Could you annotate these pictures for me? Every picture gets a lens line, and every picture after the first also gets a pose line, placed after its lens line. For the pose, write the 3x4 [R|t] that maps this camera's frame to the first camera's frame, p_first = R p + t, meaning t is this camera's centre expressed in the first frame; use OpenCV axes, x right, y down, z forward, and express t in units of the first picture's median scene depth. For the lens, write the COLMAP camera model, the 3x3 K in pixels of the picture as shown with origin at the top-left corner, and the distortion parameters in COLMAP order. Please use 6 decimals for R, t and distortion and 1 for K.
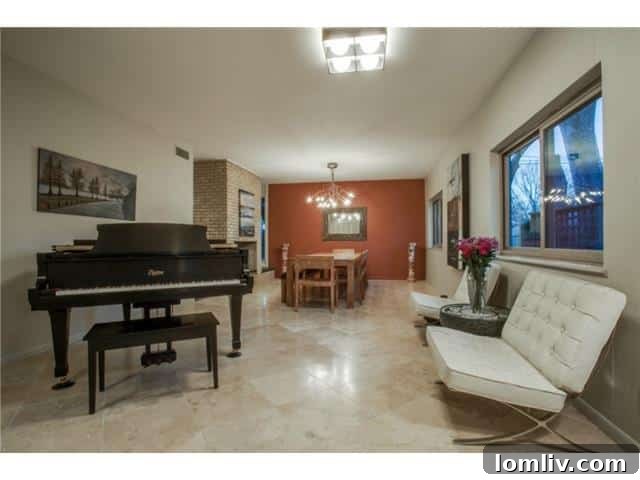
lens RADIAL K [[316.9, 0, 320.0], [0, 316.9, 240.5], [0, 0, 1]] dist [-0.031938, 0.000514]
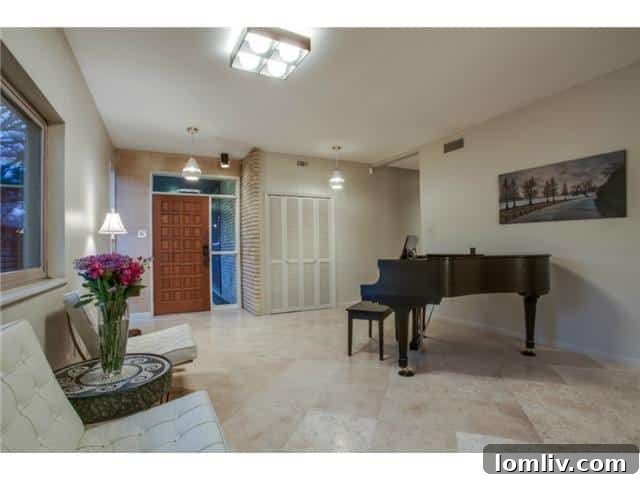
lens RADIAL K [[316.9, 0, 319.1], [0, 316.9, 244.0], [0, 0, 1]] dist [-0.031938, 0.000514]
pose [[-0.809238, 0.000124, -0.587481, 0.414660], [0.008634, 0.999894, -0.011683, -0.002237], [0.587418, -0.014527, -0.809154, 1.407665]]
